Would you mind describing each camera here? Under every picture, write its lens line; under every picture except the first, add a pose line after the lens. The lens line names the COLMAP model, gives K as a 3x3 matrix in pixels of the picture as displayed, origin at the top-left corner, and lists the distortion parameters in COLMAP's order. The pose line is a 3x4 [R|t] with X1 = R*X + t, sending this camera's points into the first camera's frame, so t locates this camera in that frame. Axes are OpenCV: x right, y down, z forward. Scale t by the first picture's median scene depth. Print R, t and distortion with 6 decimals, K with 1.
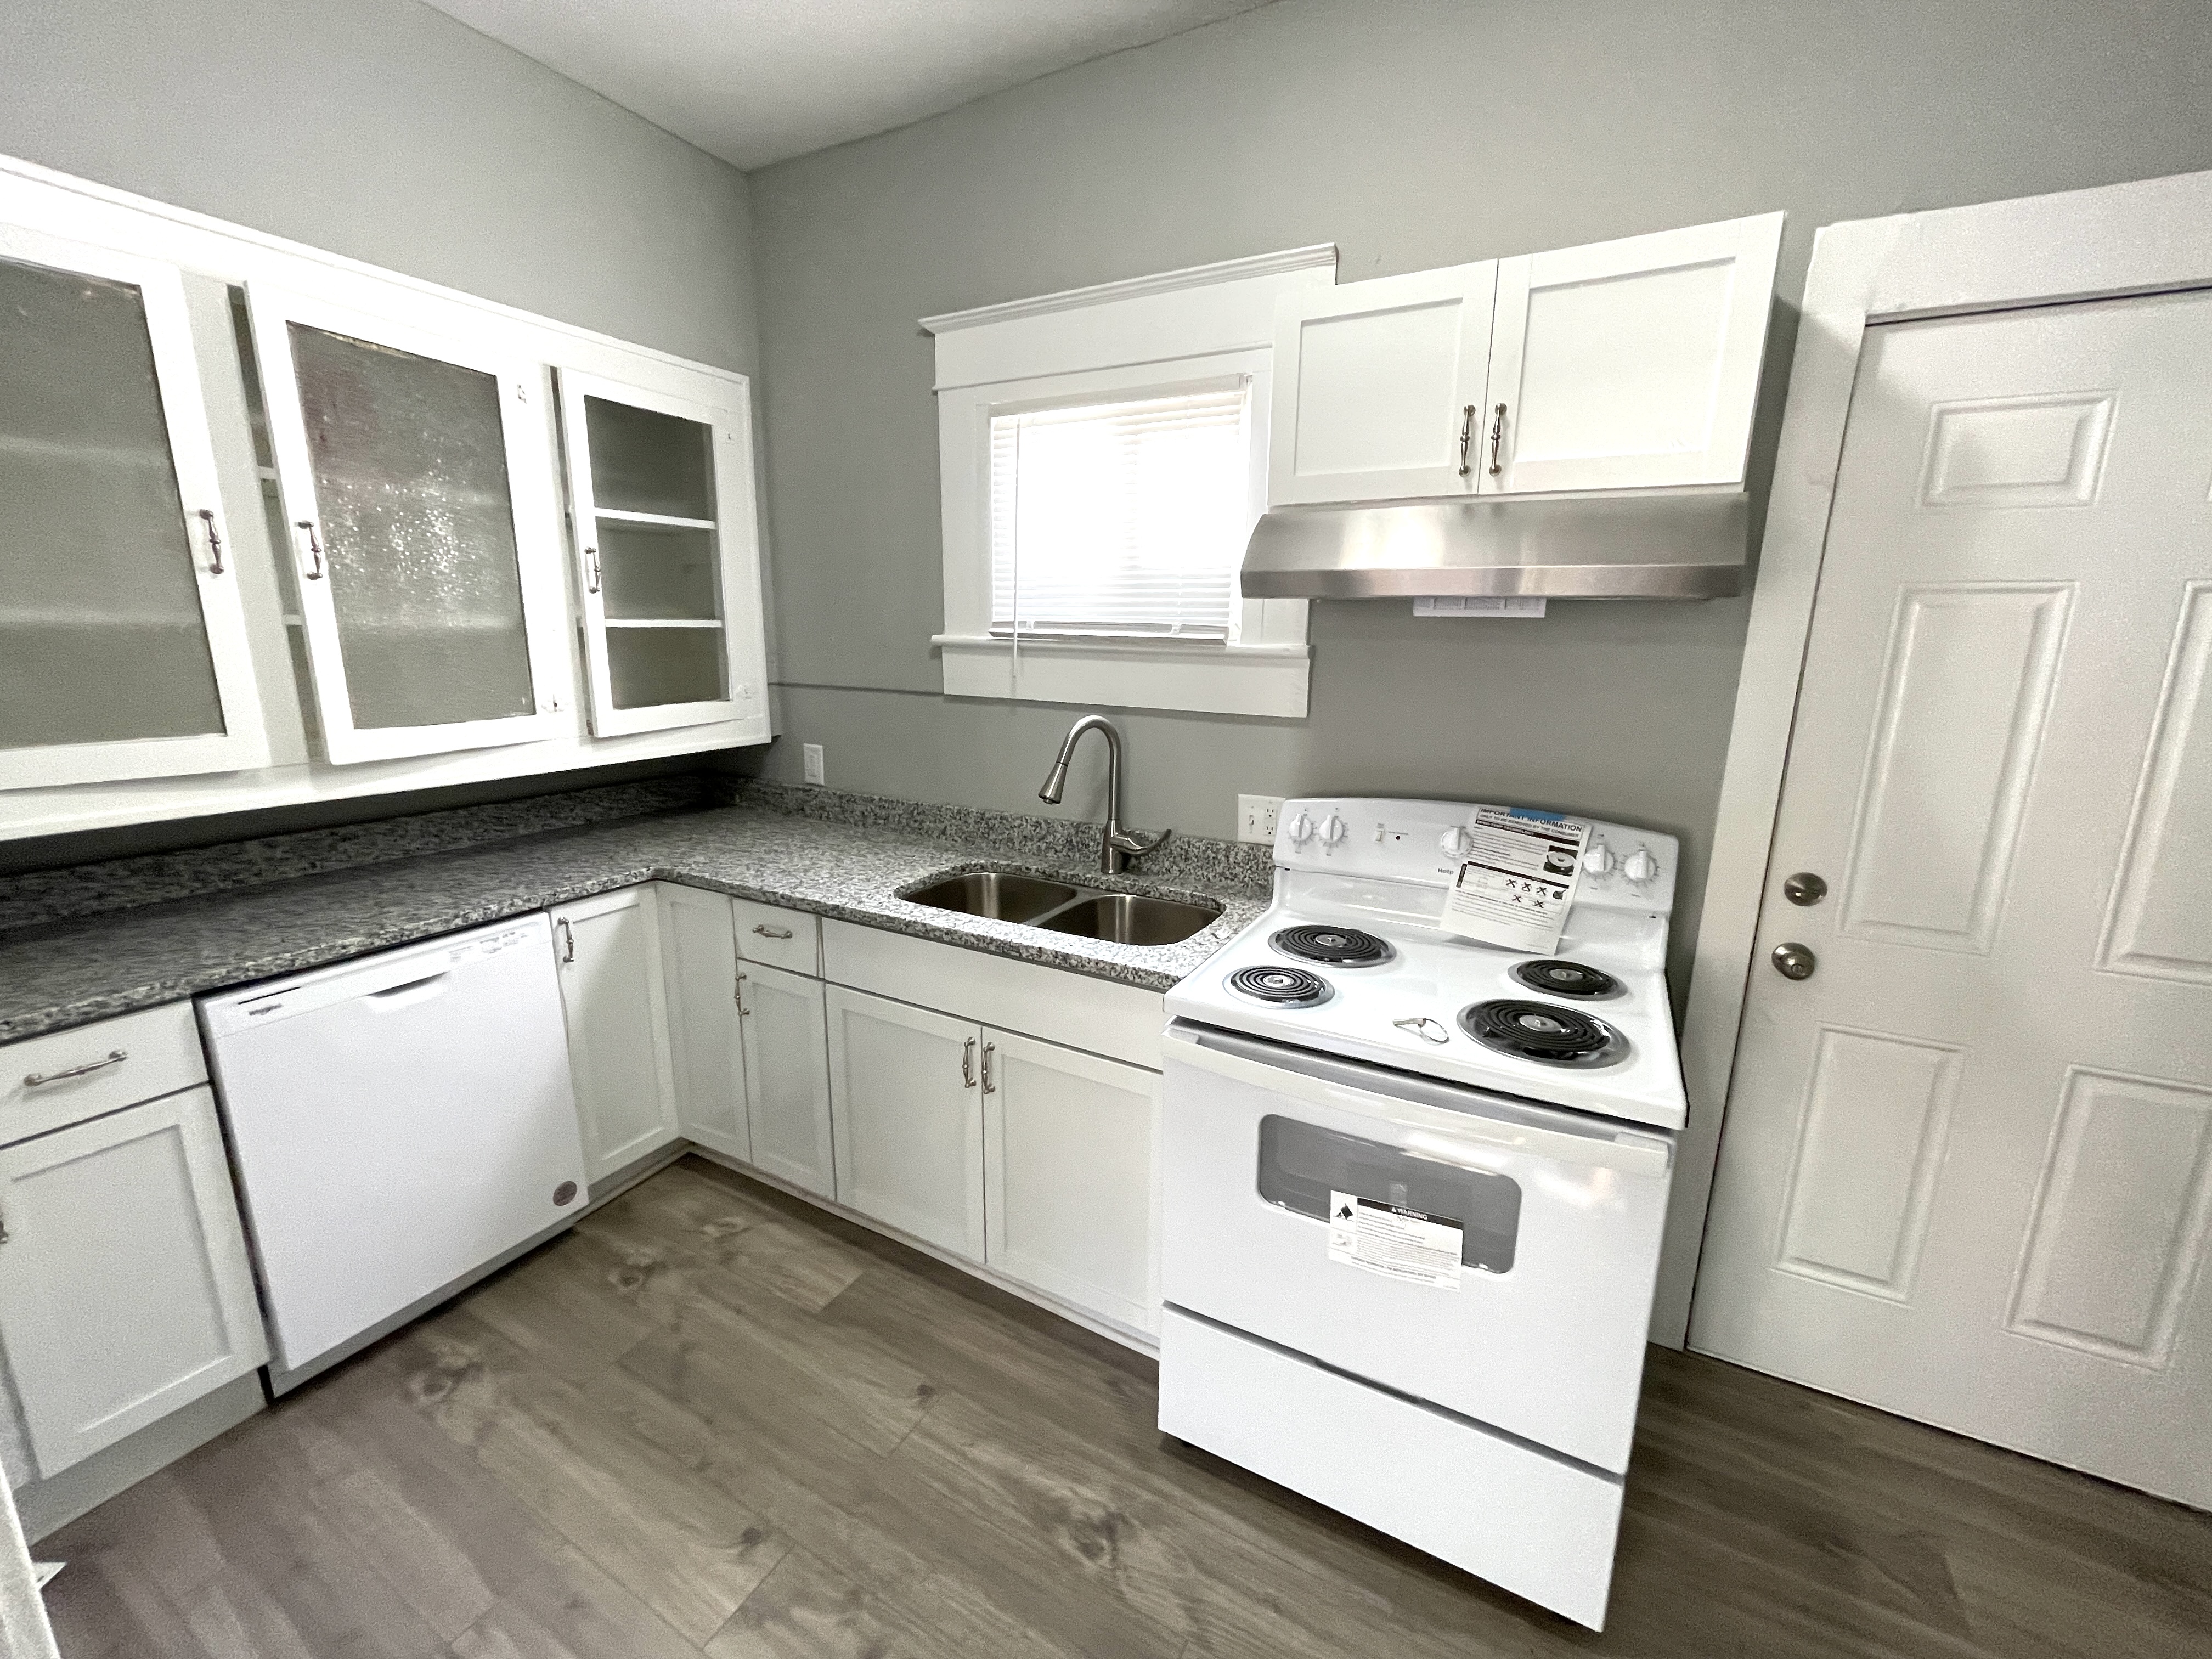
lens RADIAL K [[907.2, 0, 1099.2], [0, 907.2, 823.3], [0, 0, 1]] dist [0.001708, 0.000019]
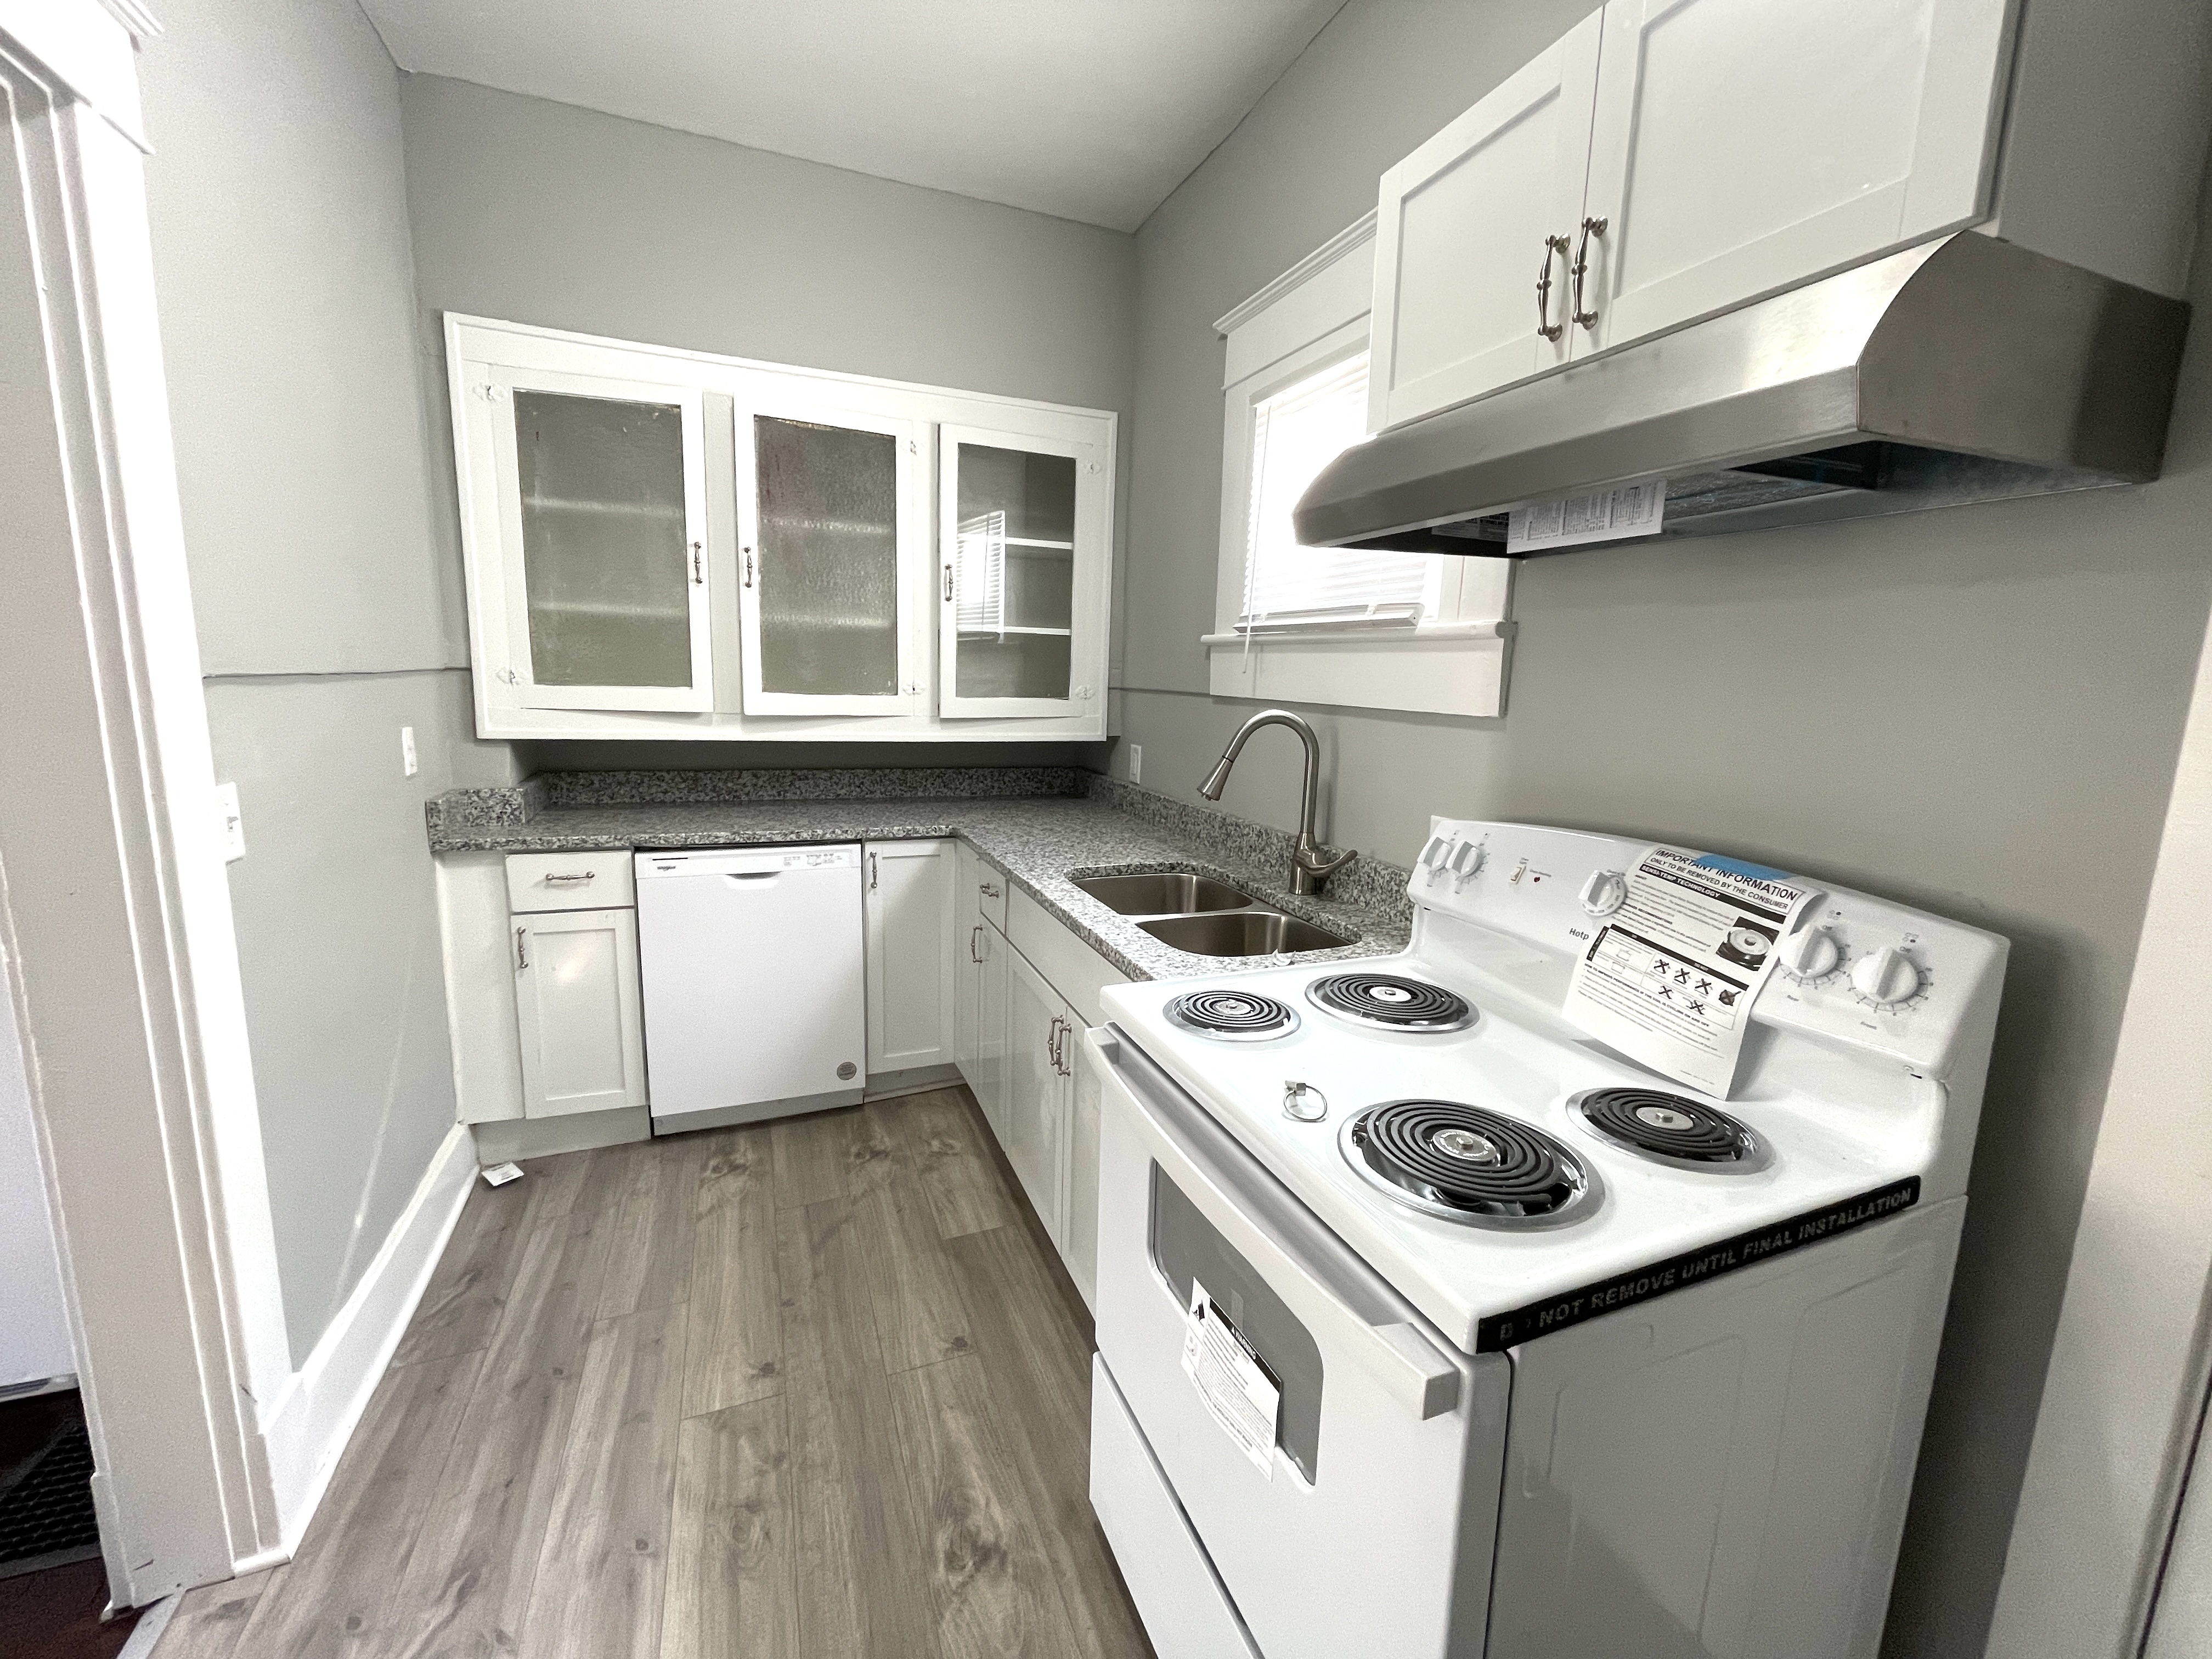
lens RADIAL K [[907.2, 0, 1099.7], [0, 907.2, 822.7], [0, 0, 1]] dist [0.001708, 0.000019]
pose [[0.768808, 0.113961, -0.629244, 0.507928], [-0.155134, 0.987836, -0.010636, 0.032592], [0.620378, 0.105794, 0.777135, 0.242033]]
